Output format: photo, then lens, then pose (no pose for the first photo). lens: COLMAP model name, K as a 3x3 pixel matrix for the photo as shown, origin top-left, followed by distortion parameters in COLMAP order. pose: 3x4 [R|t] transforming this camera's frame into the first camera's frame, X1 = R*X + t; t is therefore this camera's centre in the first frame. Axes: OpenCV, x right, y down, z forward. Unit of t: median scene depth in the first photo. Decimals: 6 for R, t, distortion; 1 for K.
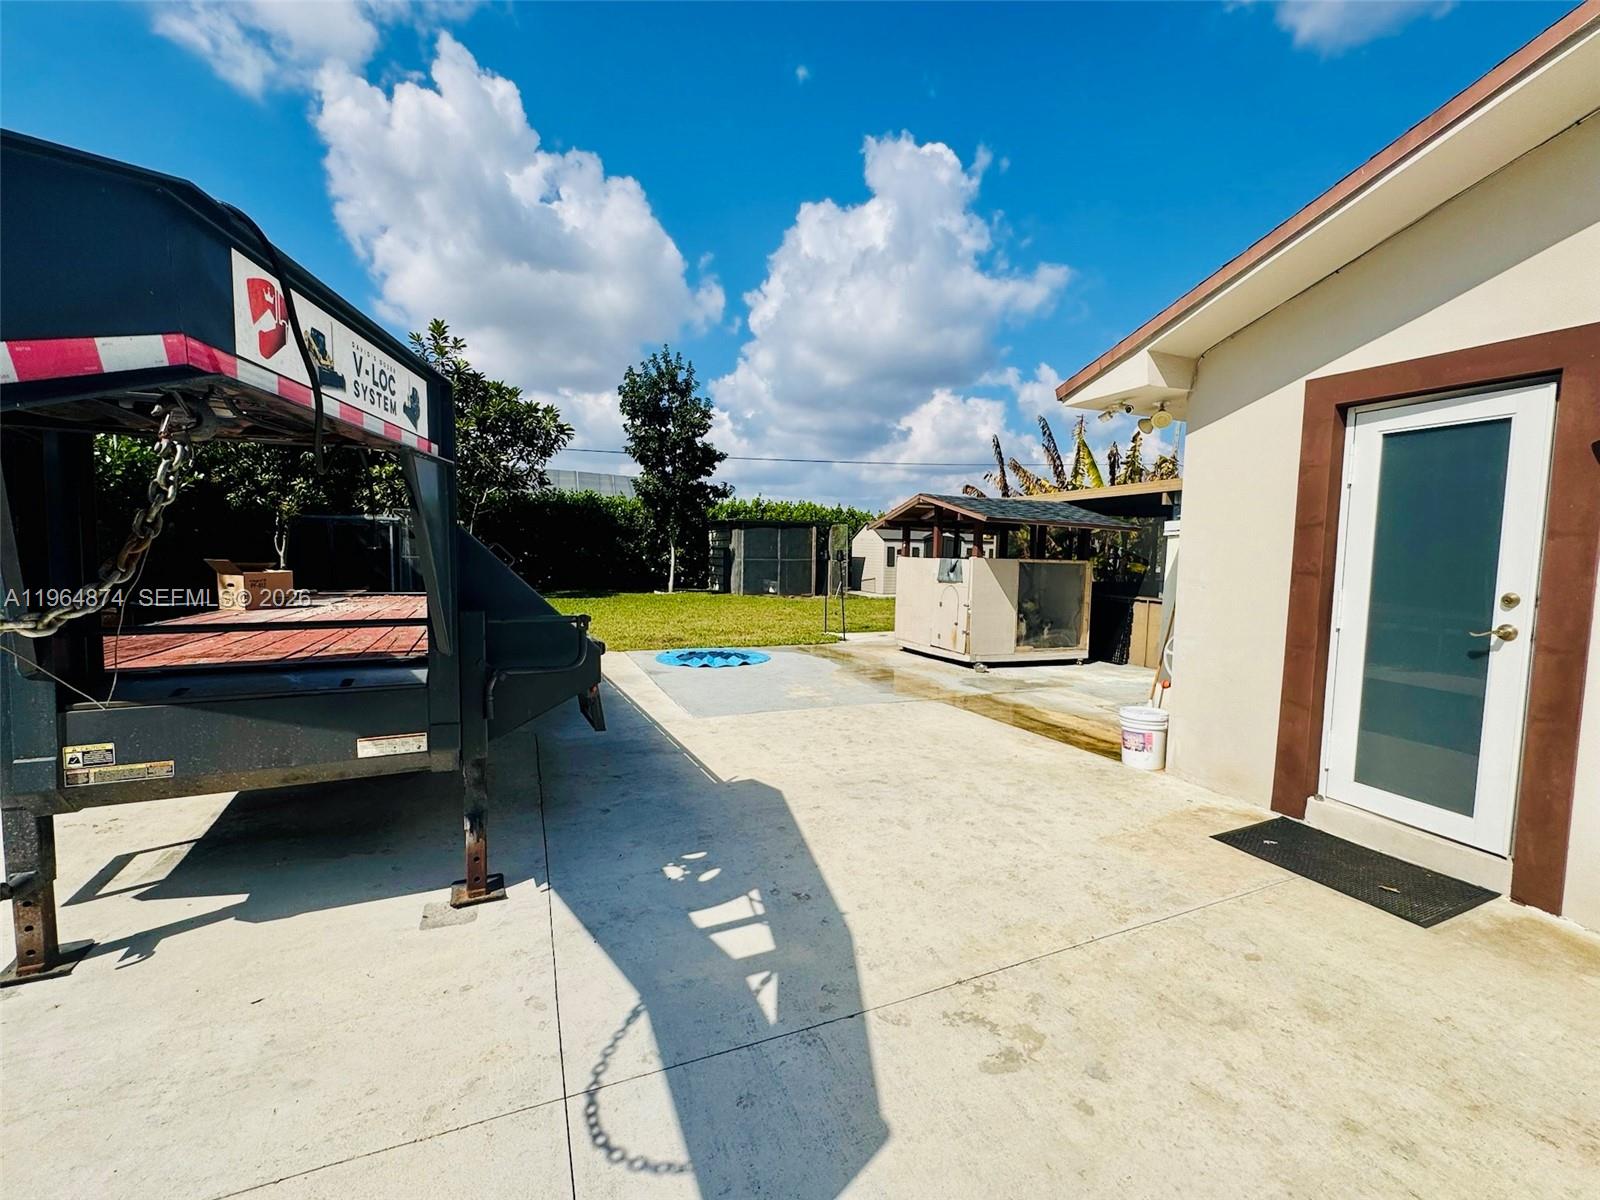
lens RADIAL K [[680.9, 0, 800.0], [0, 680.9, 600.0], [0, 0, 1]] dist [-0.004153, 0.000588]
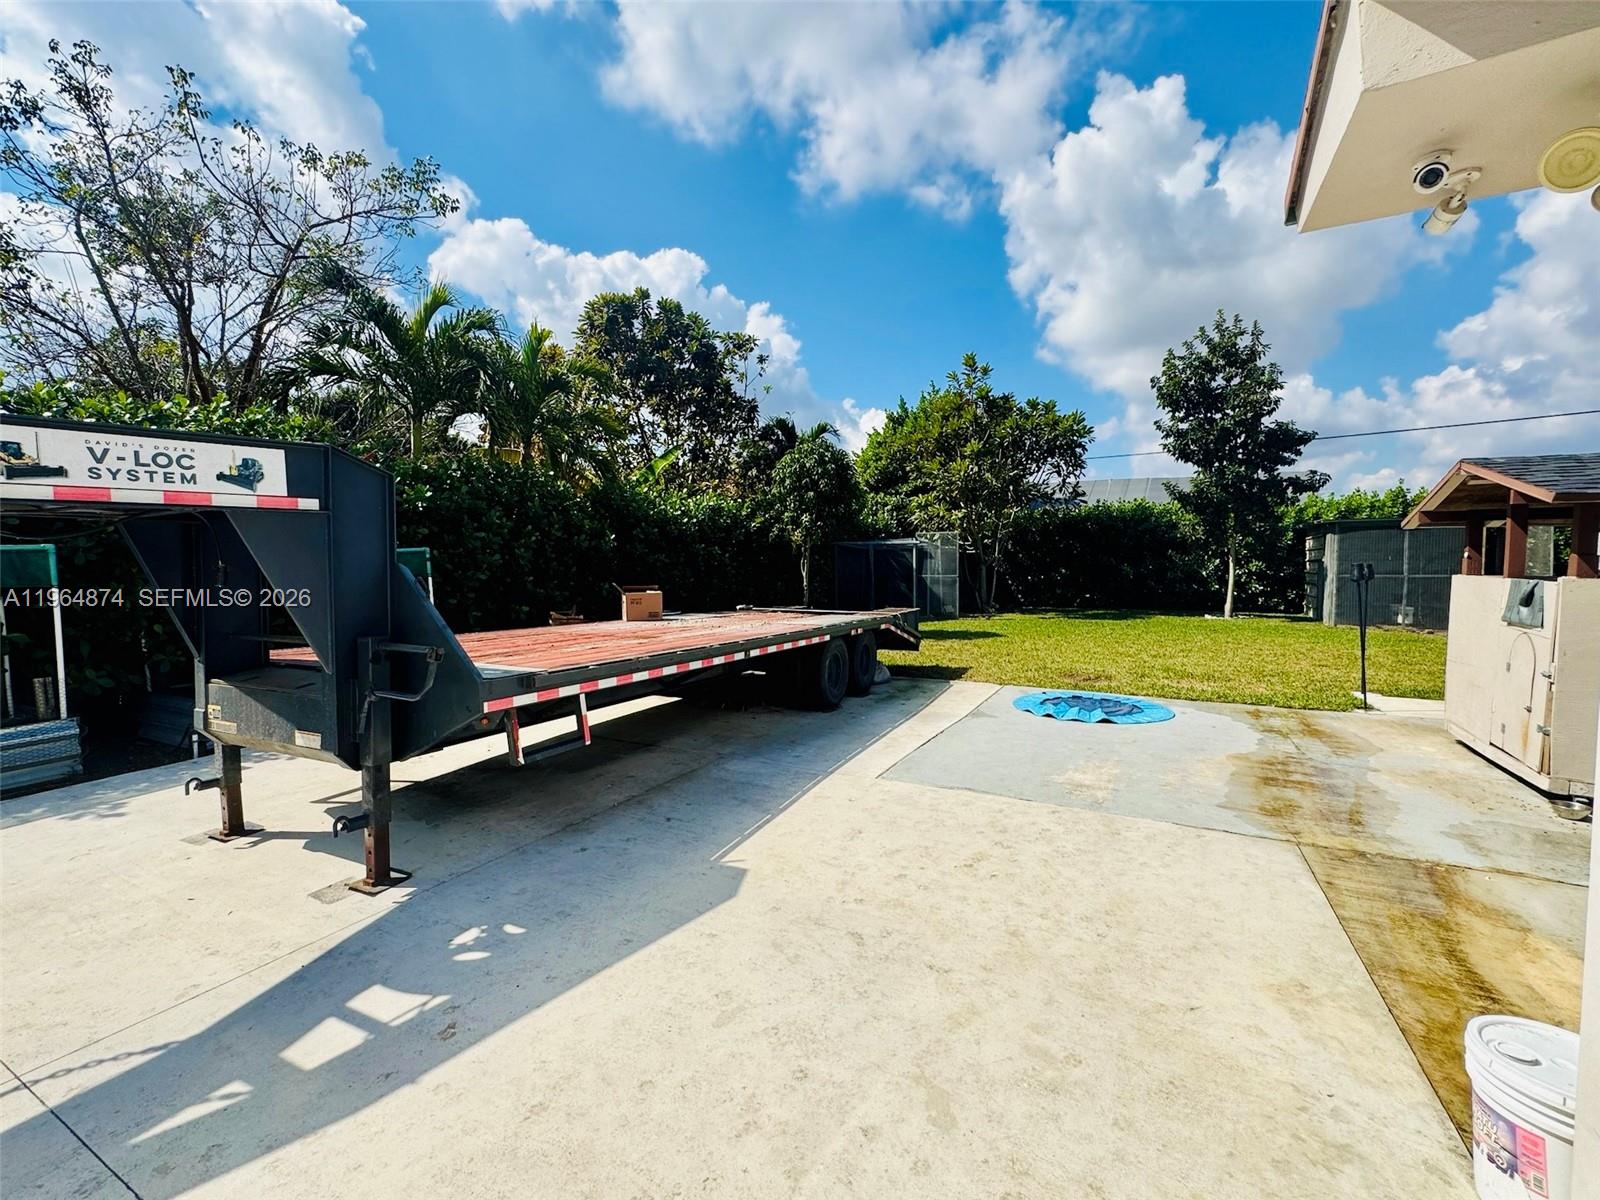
lens RADIAL K [[680.9, 0, 800.0], [0, 680.9, 600.0], [0, 0, 1]] dist [-0.004153, 0.000588]
pose [[0.630430, 0.022860, -0.775910, 0.496821], [-0.039445, 0.999218, -0.002610, -0.041157], [0.775243, 0.032251, 0.630839, 0.474668]]
